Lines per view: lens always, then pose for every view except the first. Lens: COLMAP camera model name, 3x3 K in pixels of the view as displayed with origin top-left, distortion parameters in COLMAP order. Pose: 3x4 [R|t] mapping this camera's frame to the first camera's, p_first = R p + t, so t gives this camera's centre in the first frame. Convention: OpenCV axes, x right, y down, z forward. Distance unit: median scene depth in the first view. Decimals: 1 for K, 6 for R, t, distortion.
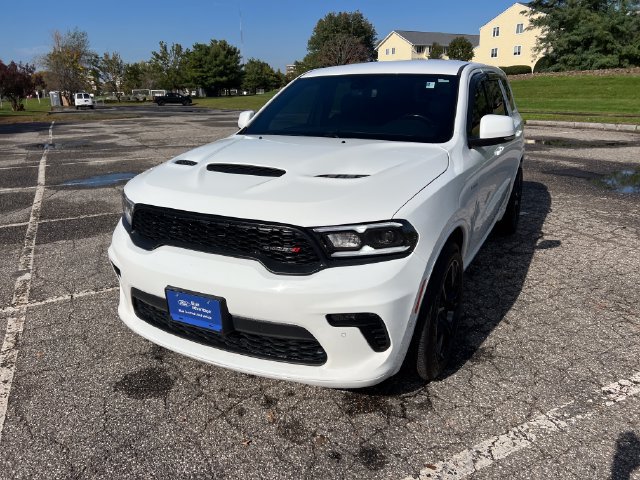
lens RADIAL K [[479.5, 0, 325.2], [0, 479.5, 242.9], [0, 0, 1]] dist [0.050539, -0.055141]
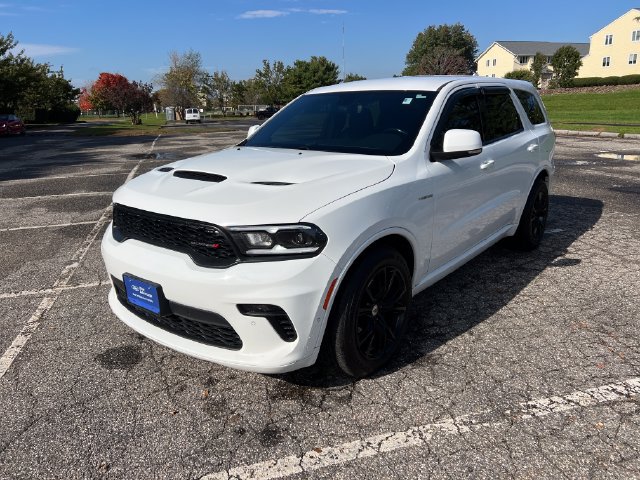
lens RADIAL K [[479.5, 0, 324.7], [0, 479.5, 239.4], [0, 0, 1]] dist [0.050539, -0.055141]
pose [[0.981138, 0.043882, -0.188263, 0.252744], [-0.049973, 0.998366, -0.027727, 0.011235], [0.186739, 0.036613, 0.981727, -0.049549]]
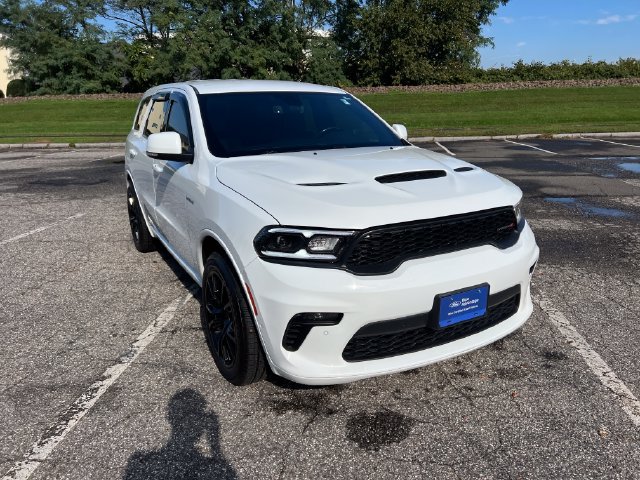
lens RADIAL K [[479.5, 0, 324.0], [0, 479.5, 242.0], [0, 0, 1]] dist [0.050539, -0.055141]
pose [[0.558808, -0.227005, 0.797623, -0.837222], [0.264519, 0.960357, 0.088000, -0.114070], [-0.785979, 0.161811, 0.596702, 0.389320]]
